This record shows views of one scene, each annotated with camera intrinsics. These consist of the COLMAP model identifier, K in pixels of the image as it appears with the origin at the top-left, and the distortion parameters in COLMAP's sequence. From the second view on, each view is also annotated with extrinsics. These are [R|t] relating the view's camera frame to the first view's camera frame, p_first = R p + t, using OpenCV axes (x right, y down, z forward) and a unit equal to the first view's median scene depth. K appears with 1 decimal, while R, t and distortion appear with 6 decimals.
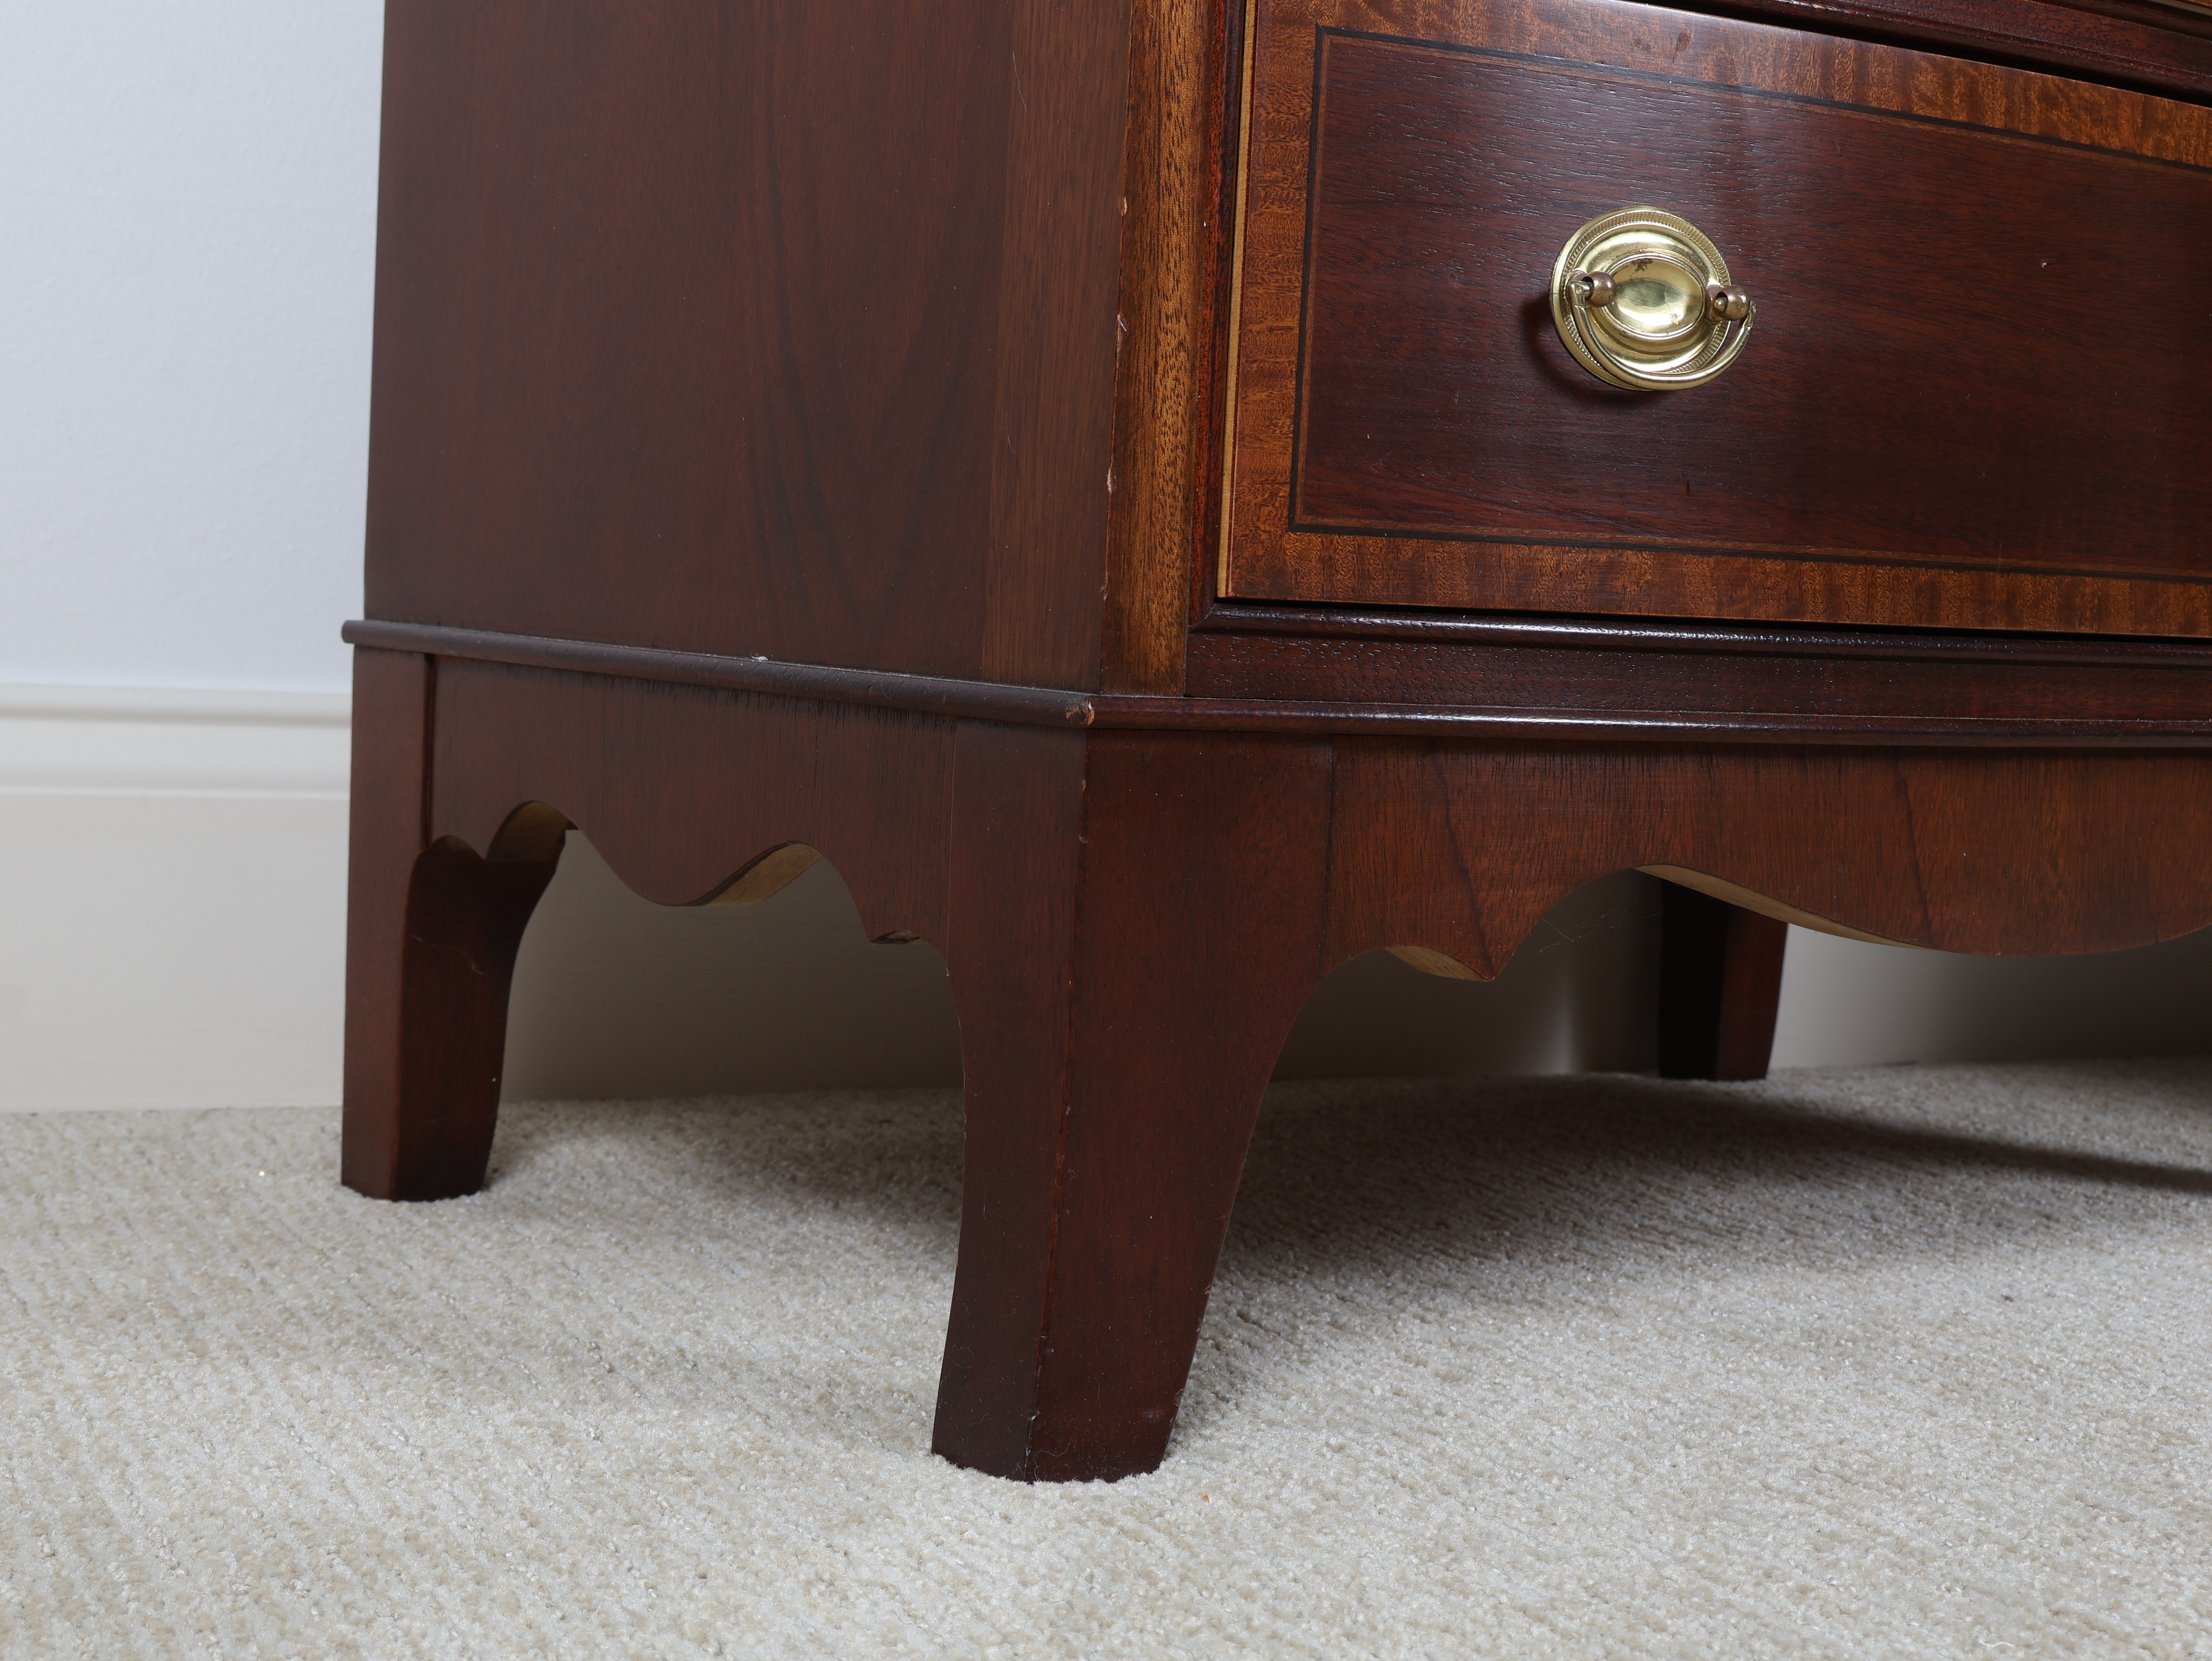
lens RADIAL K [[3346.9, 0, 1106.0], [0, 3346.9, 830.5], [0, 0, 1]] dist [-0.004197, 0.016884]
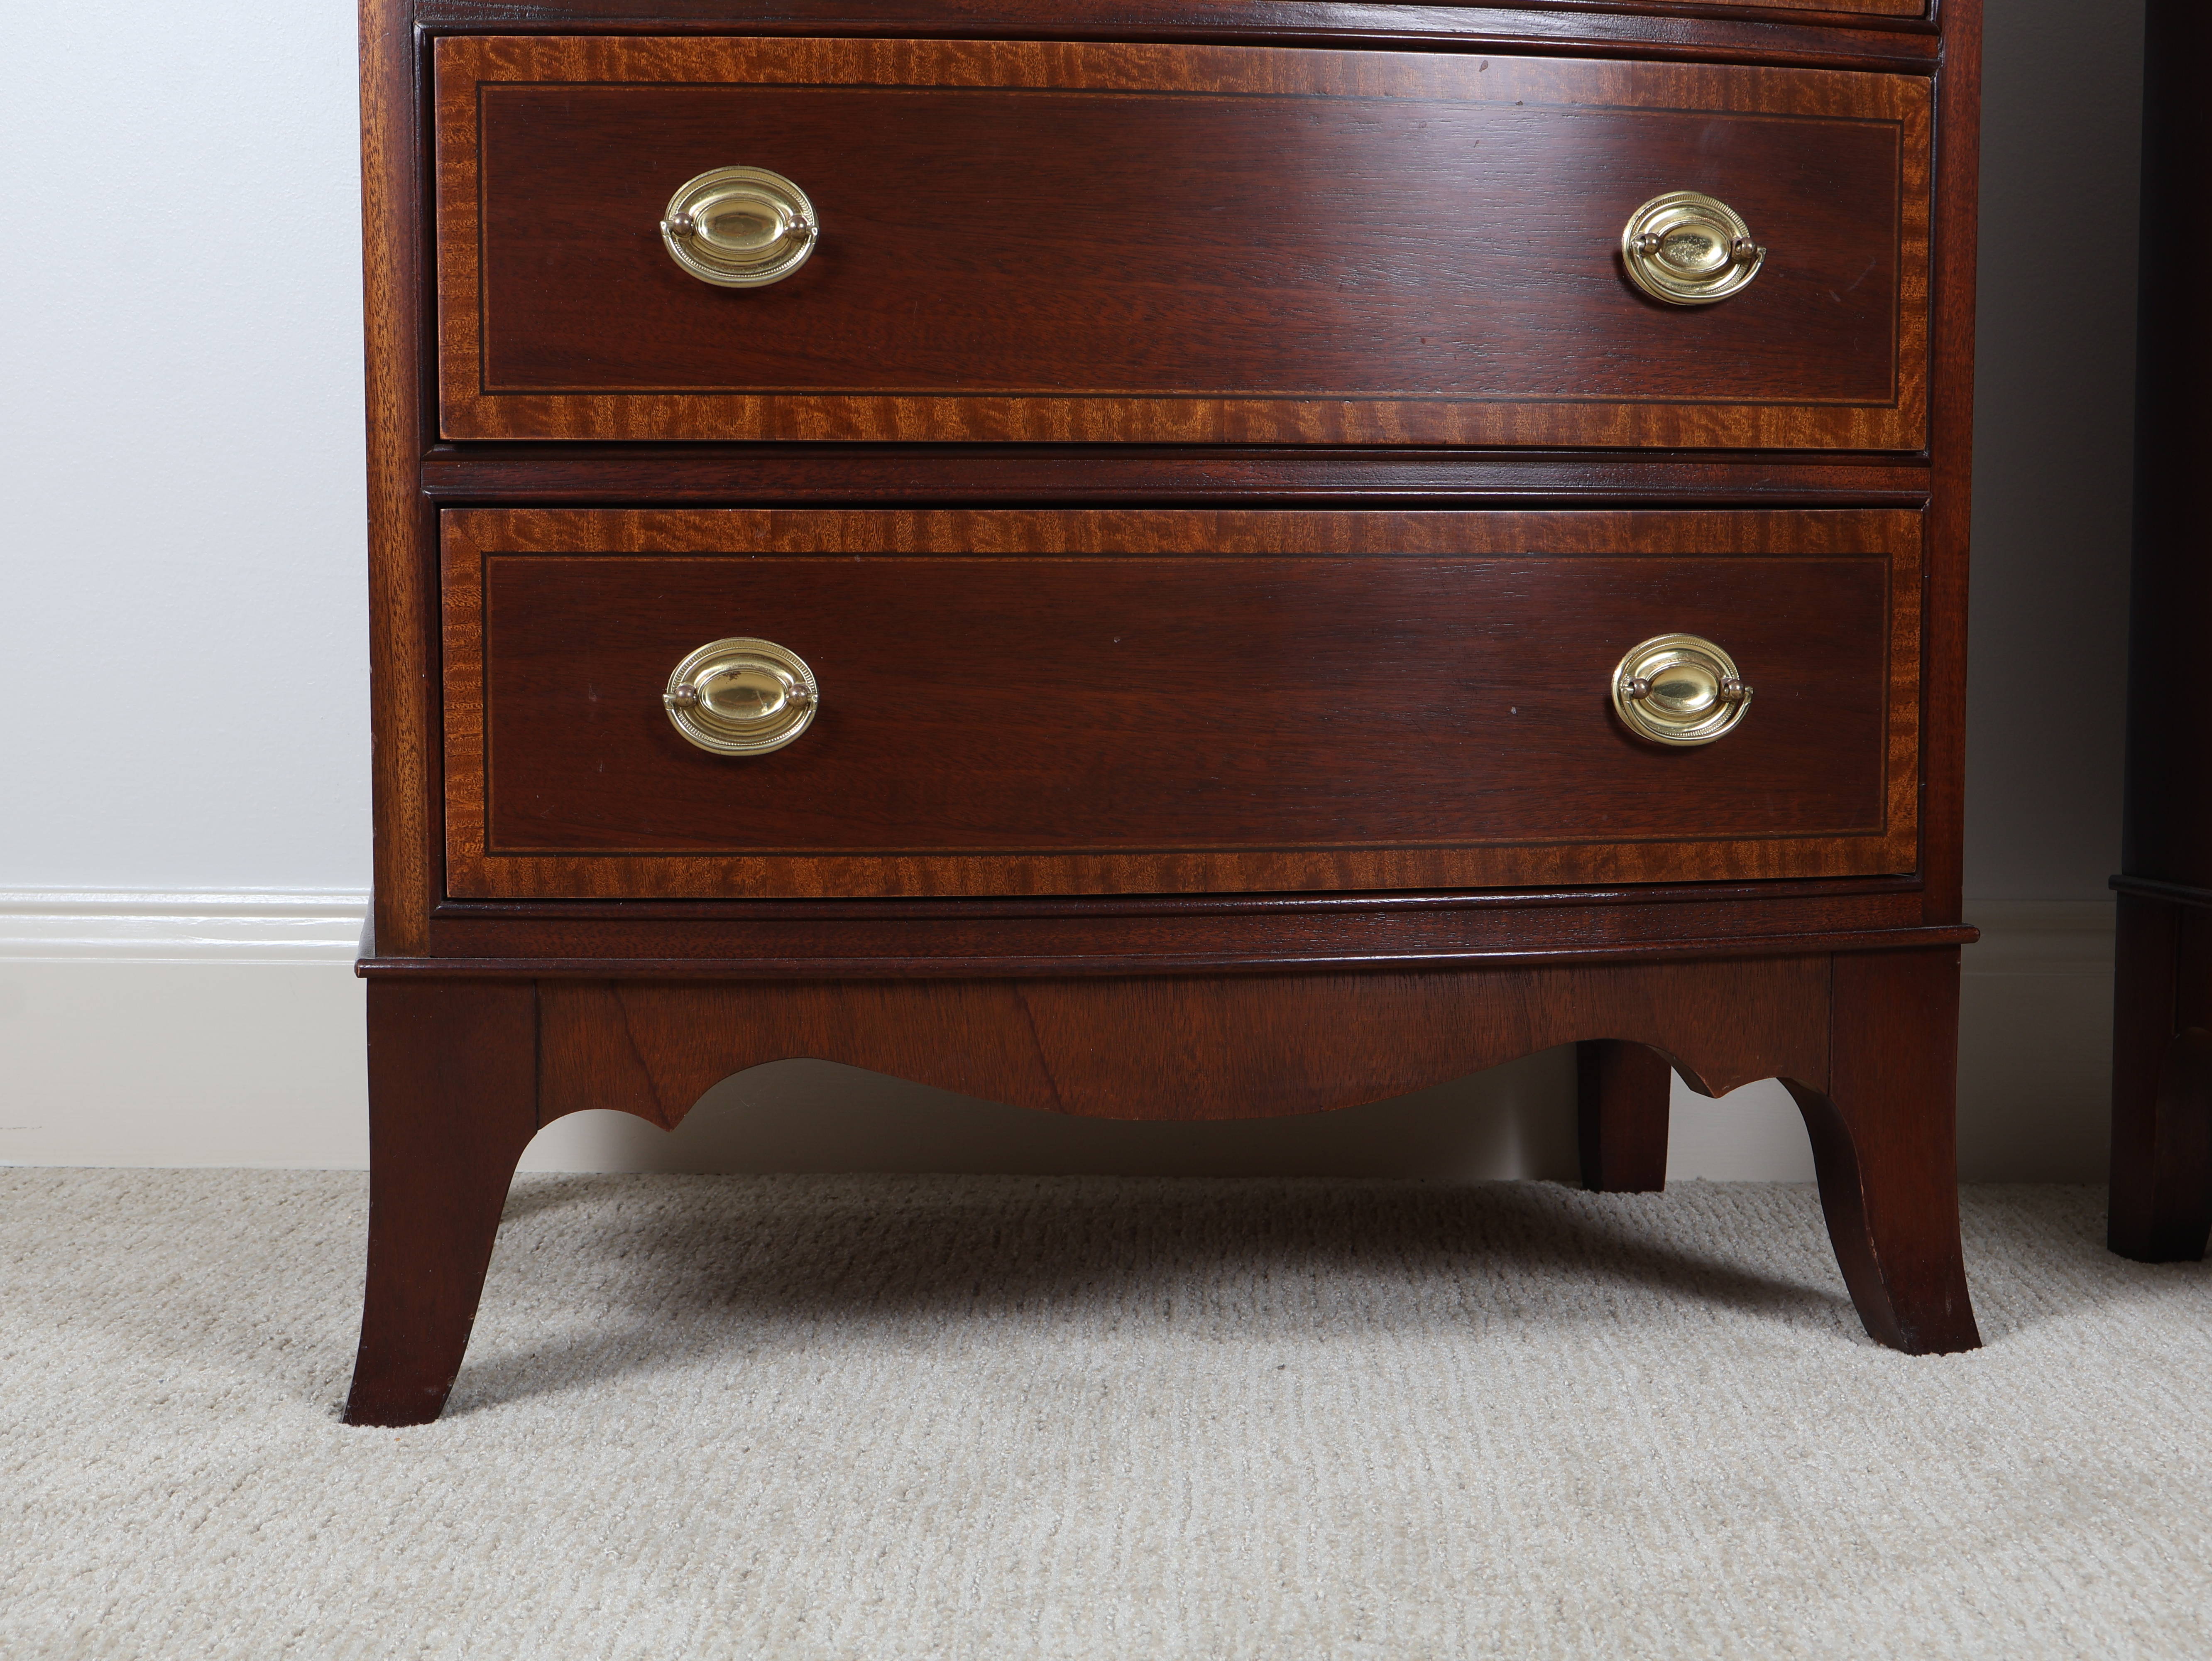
lens RADIAL K [[3346.9, 0, 1106.0], [0, 3346.9, 830.5], [0, 0, 1]] dist [-0.004197, 0.016884]
pose [[0.888021, -0.007372, -0.459743, 1.016551], [0.003632, 0.999953, -0.009018, -0.081292], [0.459788, 0.006339, 0.888006, -0.299038]]
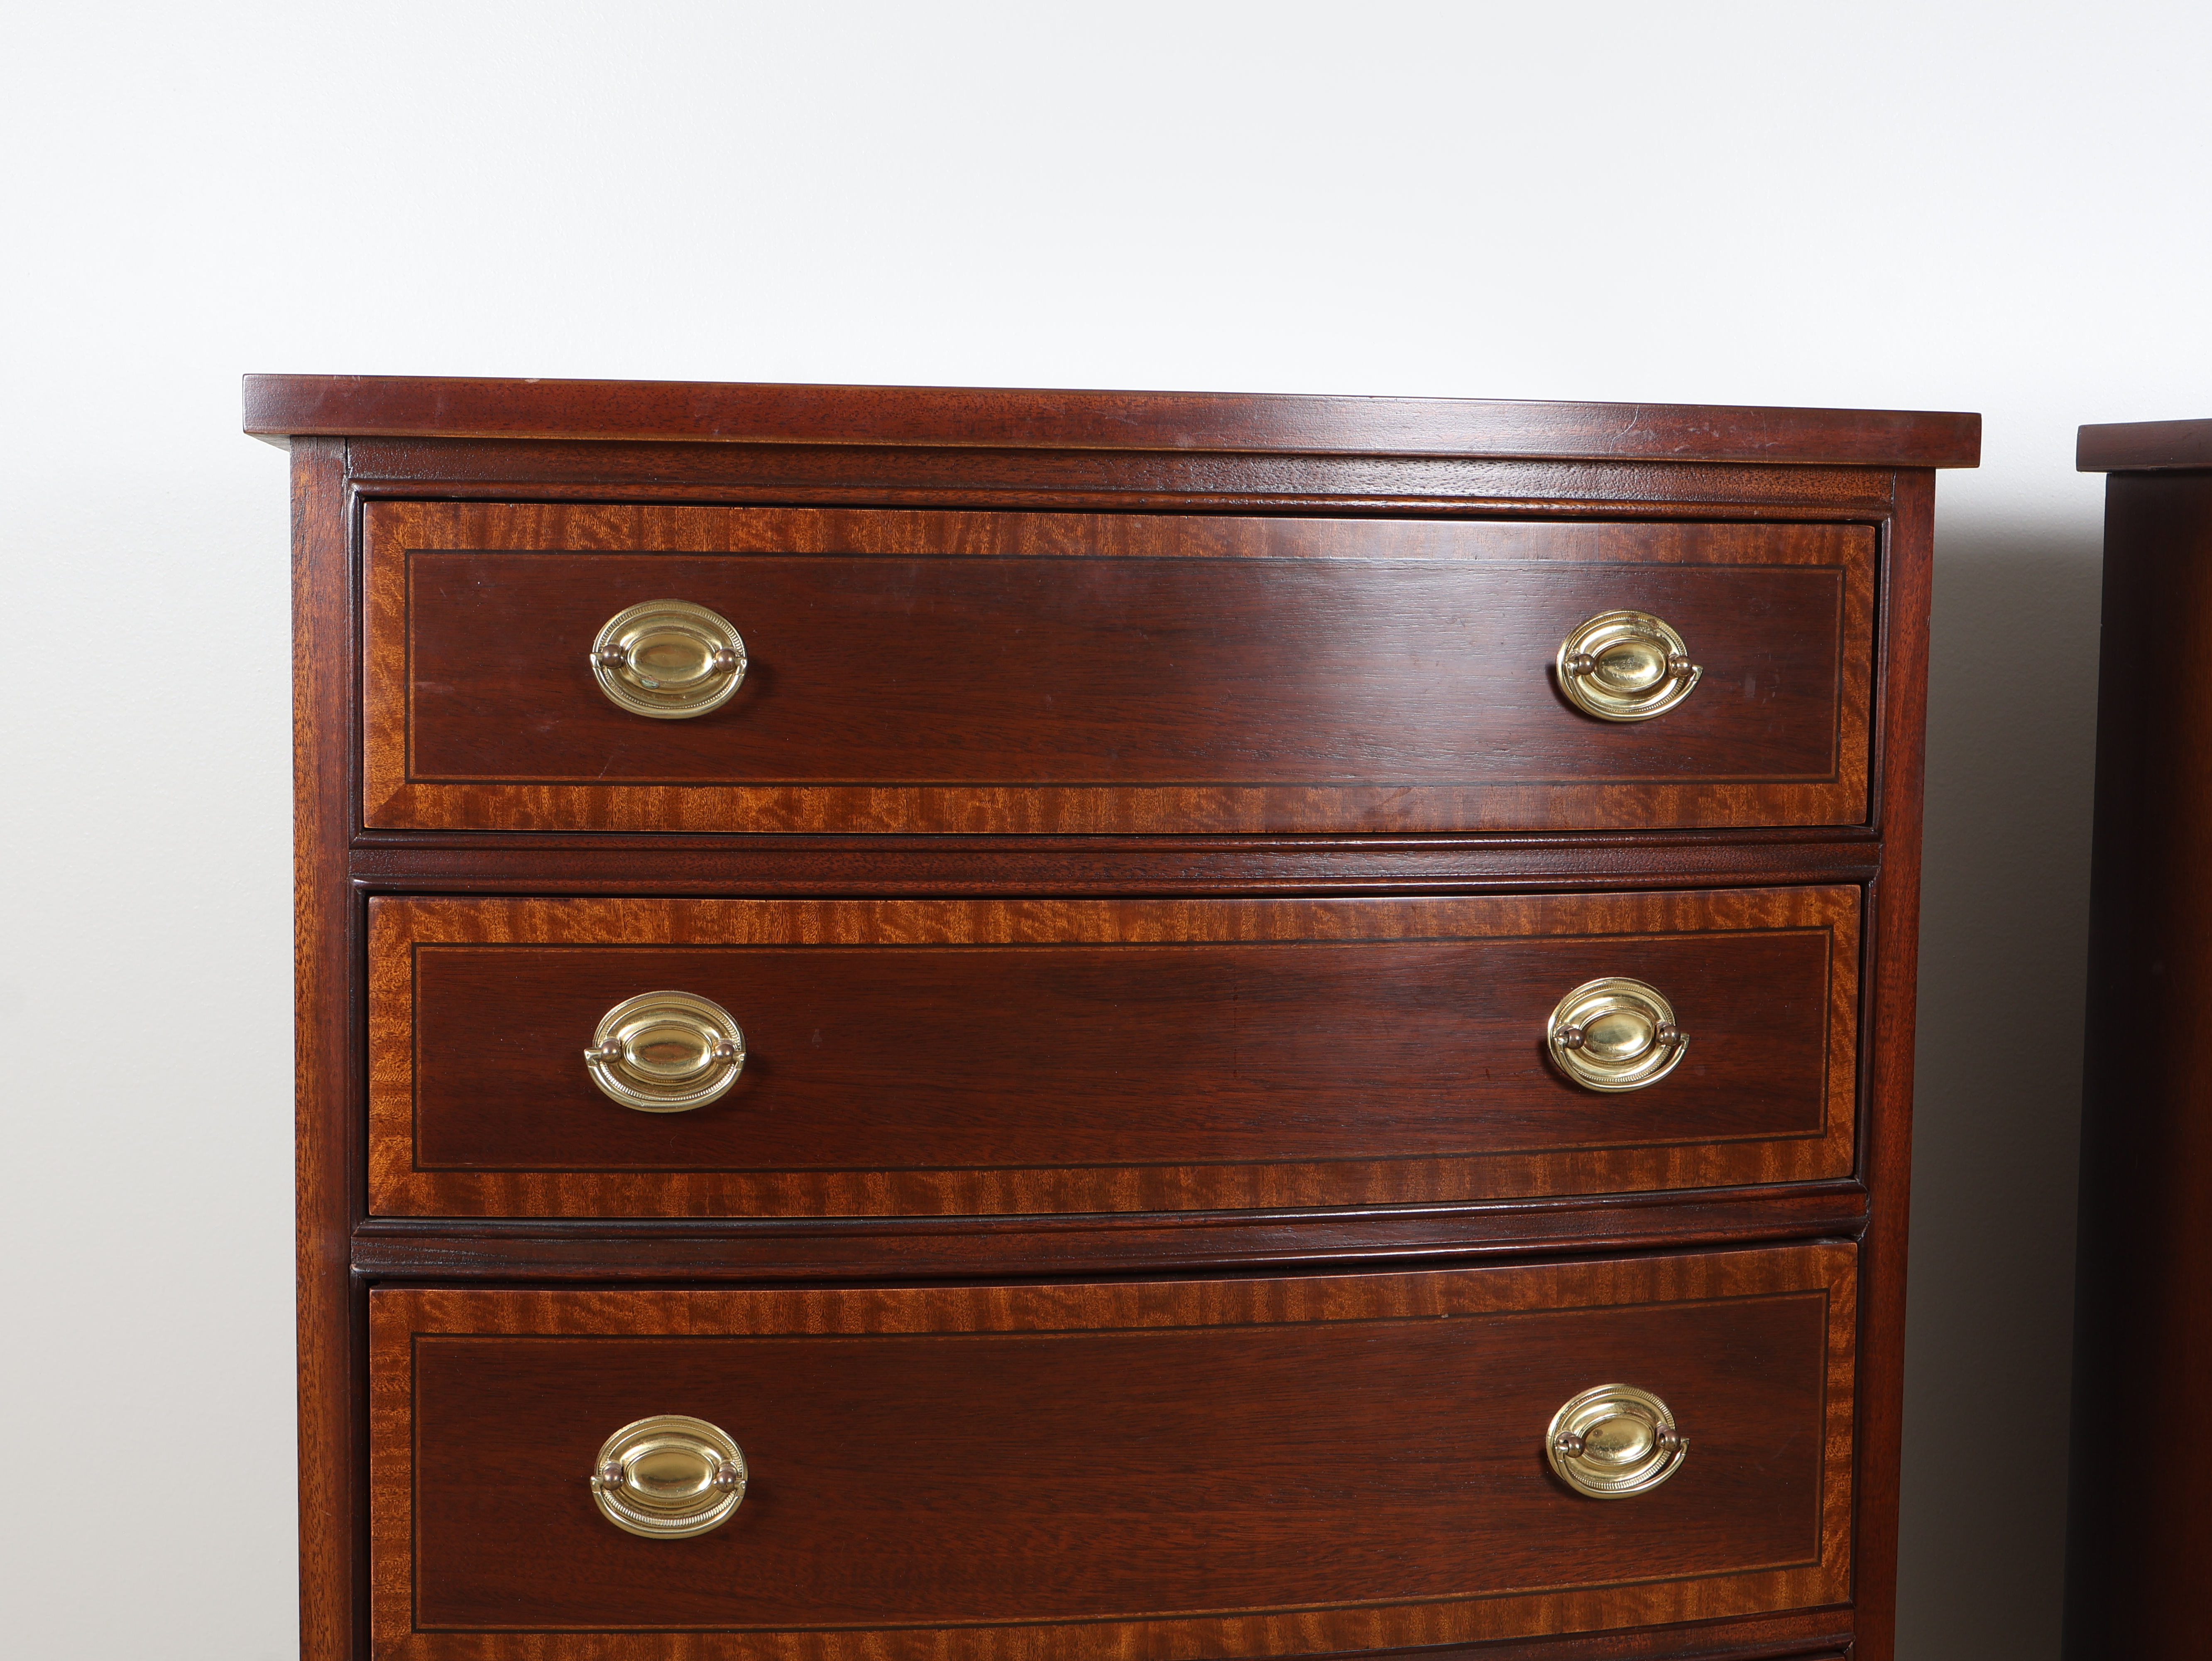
lens RADIAL K [[3346.9, 0, 1106.0], [0, 3346.9, 830.5], [0, 0, 1]] dist [-0.004197, 0.016884]
pose [[0.885625, 0.003548, -0.464387, 1.063370], [-0.008767, 0.999920, -0.009081, -0.651345], [0.464318, 0.012114, 0.885586, -0.300908]]
